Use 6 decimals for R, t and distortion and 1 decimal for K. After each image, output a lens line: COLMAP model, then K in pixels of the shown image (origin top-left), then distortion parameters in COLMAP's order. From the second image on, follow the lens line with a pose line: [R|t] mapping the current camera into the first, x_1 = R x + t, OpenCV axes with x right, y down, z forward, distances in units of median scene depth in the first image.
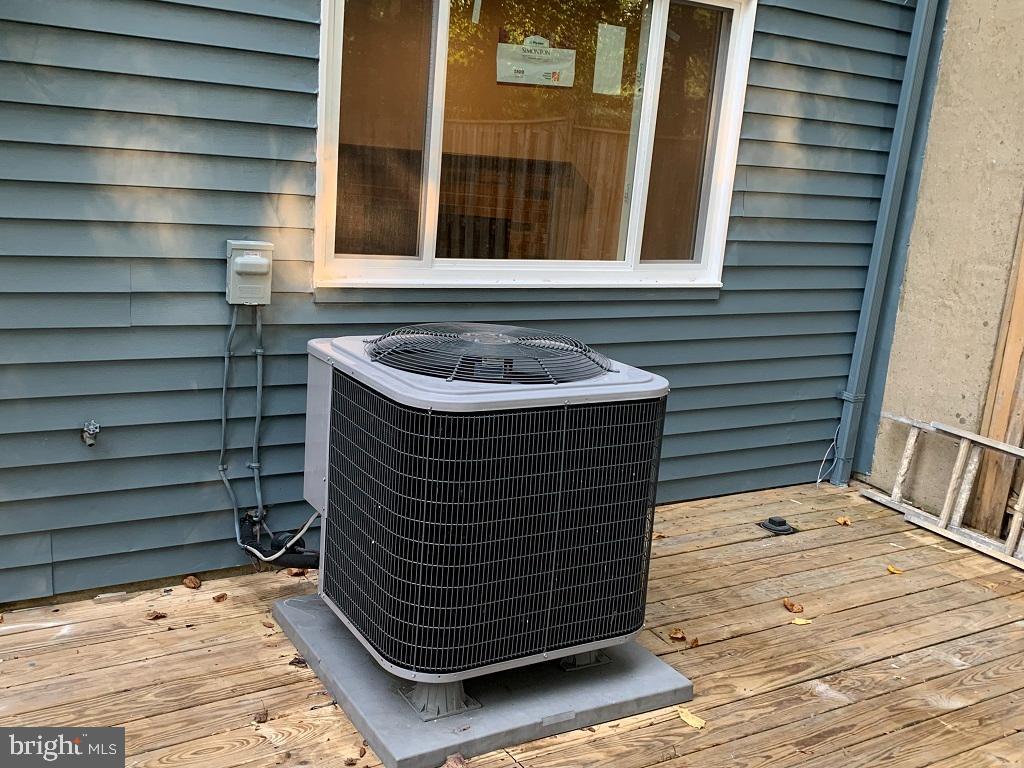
lens RADIAL K [[1008.9, 0, 509.5], [0, 1008.9, 382.3], [0, 0, 1]] dist [0.038218, 0.000000]
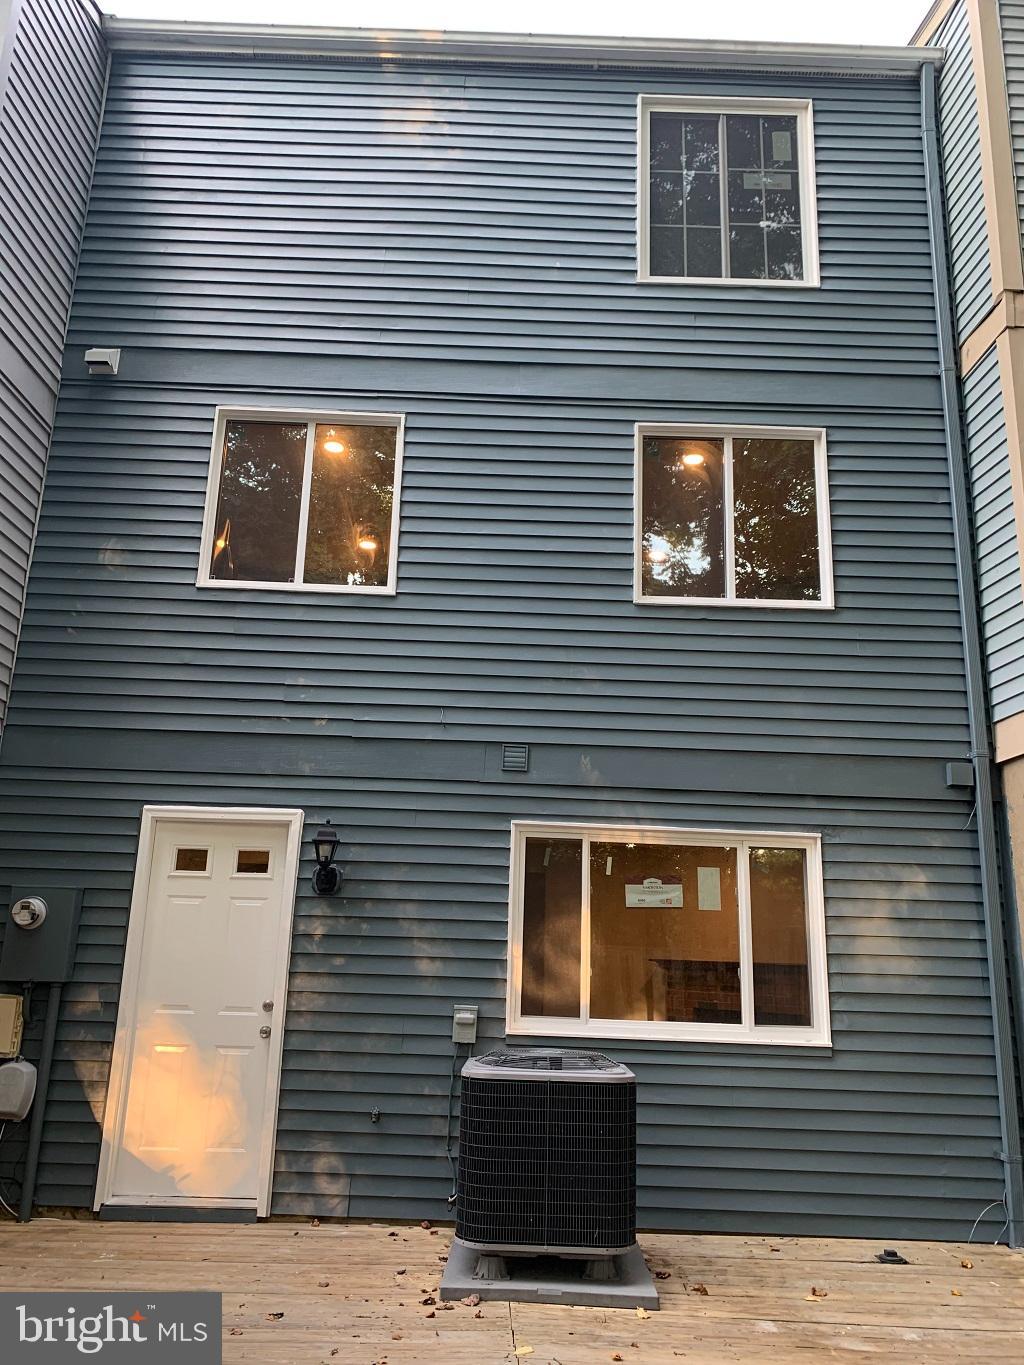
lens RADIAL K [[1035.8, 0, 513.5], [0, 1035.8, 684.0], [0, 0, 1]] dist [-0.012351, 0.000796]
pose [[0.861089, -0.173790, -0.477831, 0.632877], [-0.083084, 0.879047, -0.469440, 0.170318], [0.501620, 0.443930, 0.742498, -0.451922]]
